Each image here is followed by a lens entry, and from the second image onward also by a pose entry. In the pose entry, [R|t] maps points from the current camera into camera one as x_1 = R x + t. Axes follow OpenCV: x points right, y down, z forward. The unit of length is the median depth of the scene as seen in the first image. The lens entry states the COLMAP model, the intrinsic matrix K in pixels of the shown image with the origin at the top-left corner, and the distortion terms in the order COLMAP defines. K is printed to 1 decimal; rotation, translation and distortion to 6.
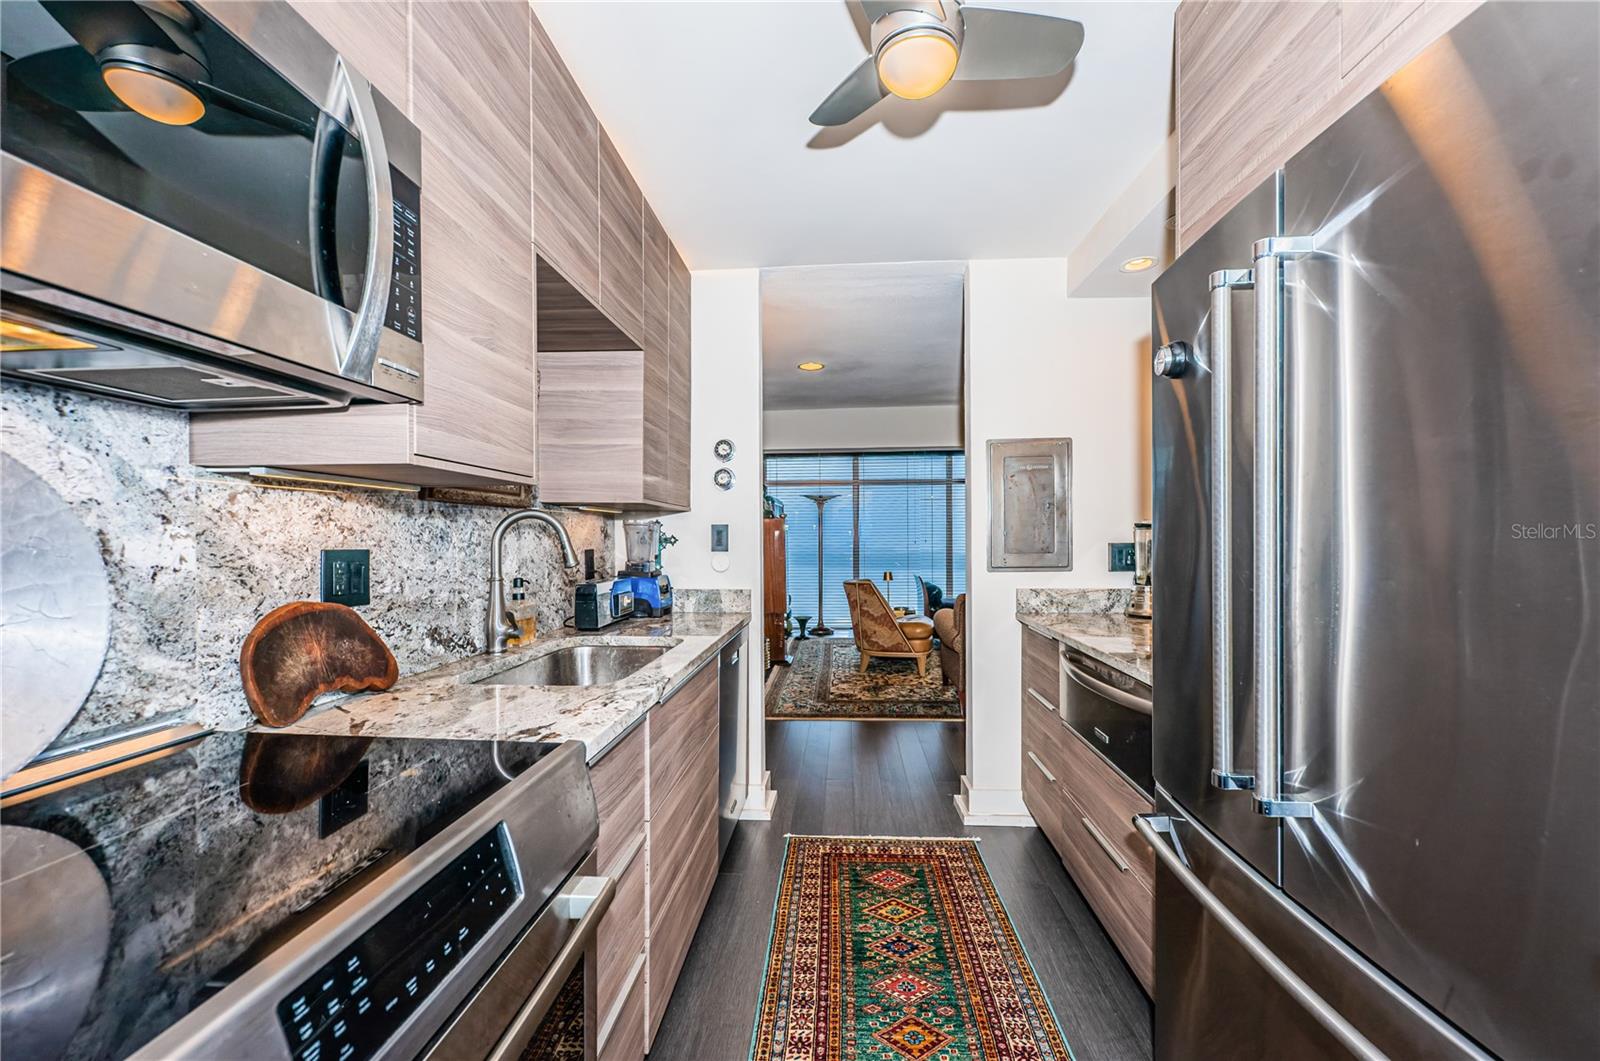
lens RADIAL K [[649.2, 0, 827.2], [0, 649.2, 541.9], [0, 0, 1]] dist [-0.006643, 0.000929]
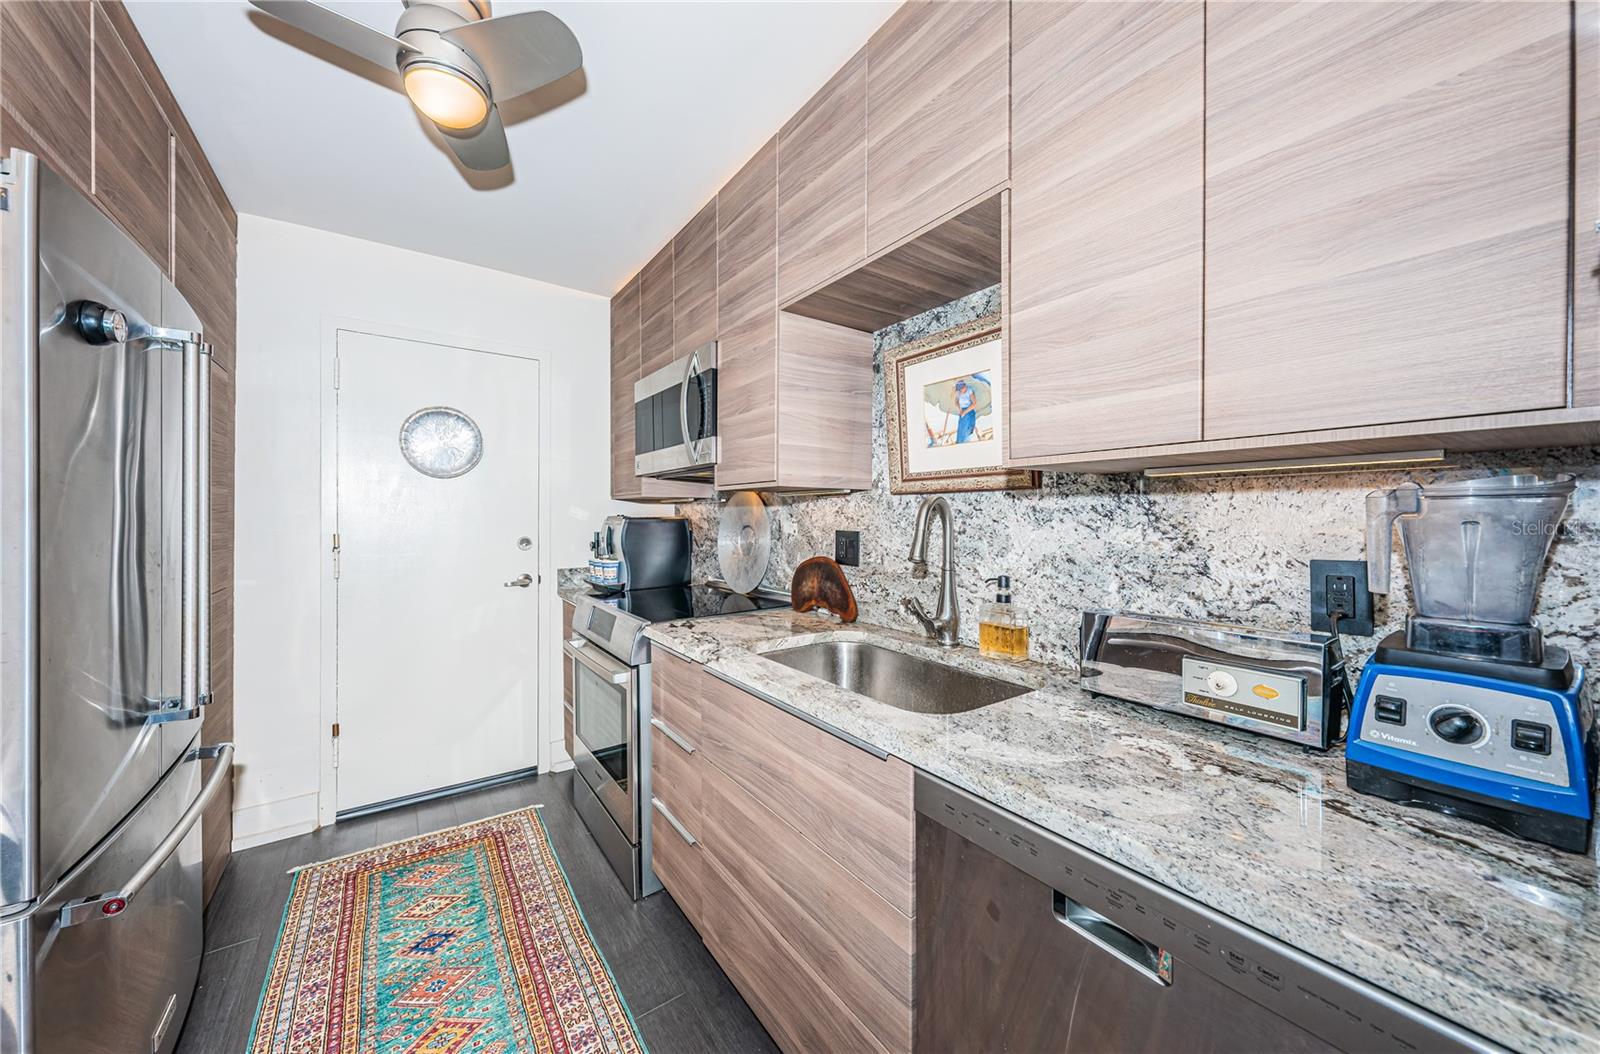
lens RADIAL K [[575.9, 0, 798.9], [0, 575.9, 516.8], [0, 0, 1]] dist [0.004808, -0.001734]
pose [[-0.797949, 0.007787, -0.602675, 0.227663], [0.001581, 0.999940, 0.010827, -0.036893], [0.602723, 0.007686, -0.797913, 1.900634]]
